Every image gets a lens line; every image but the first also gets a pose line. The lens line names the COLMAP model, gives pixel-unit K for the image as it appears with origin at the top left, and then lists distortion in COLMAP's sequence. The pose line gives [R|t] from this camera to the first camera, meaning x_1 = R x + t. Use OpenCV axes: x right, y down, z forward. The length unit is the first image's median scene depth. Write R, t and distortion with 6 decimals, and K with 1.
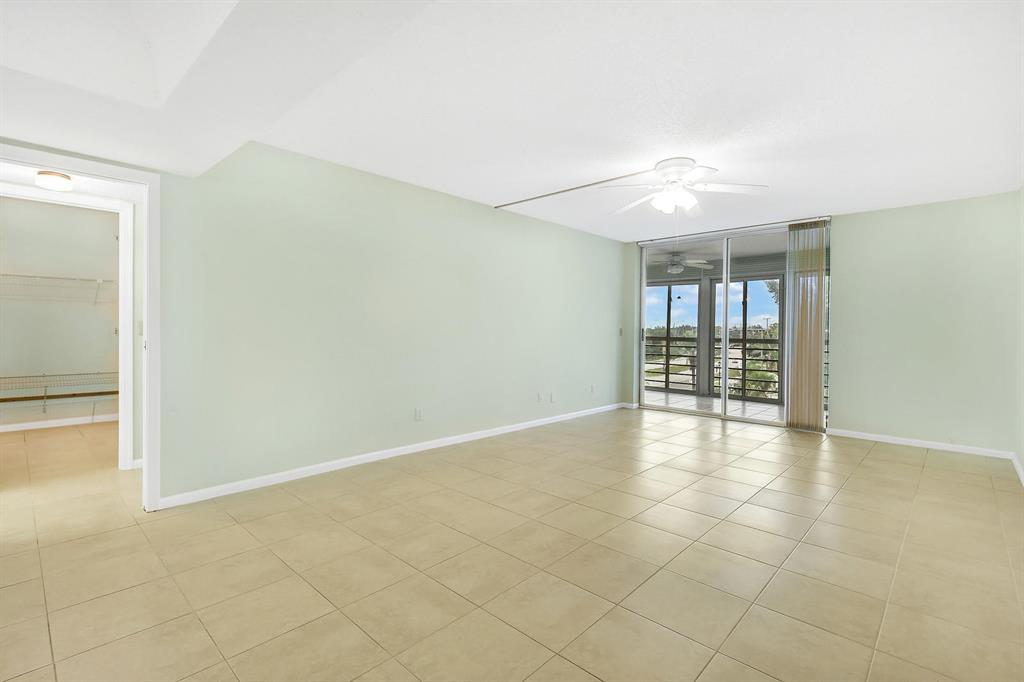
lens RADIAL K [[471.8, 0, 504.3], [0, 471.8, 336.5], [0, 0, 1]] dist [-0.000589, -0.000233]
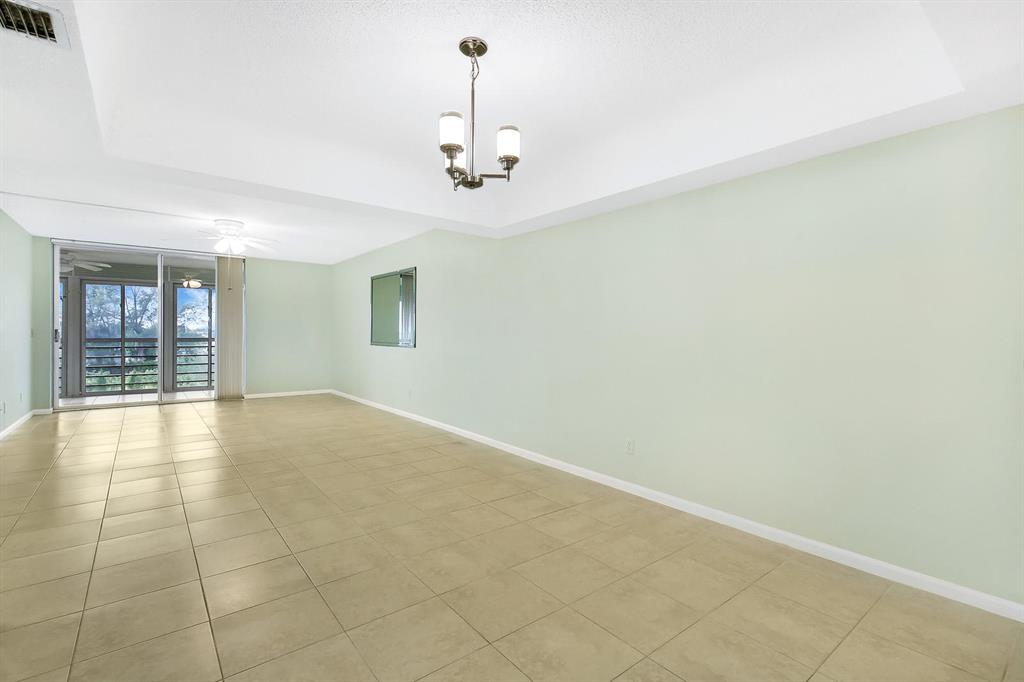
lens RADIAL K [[471.8, 0, 505.7], [0, 471.8, 339.6], [0, 0, 1]] dist [-0.000589, -0.000233]
pose [[0.142790, -0.019284, 0.989565, -0.454137], [0.007093, 0.999804, 0.018460, -0.006021], [-0.989728, 0.004383, 0.142899, -0.038042]]
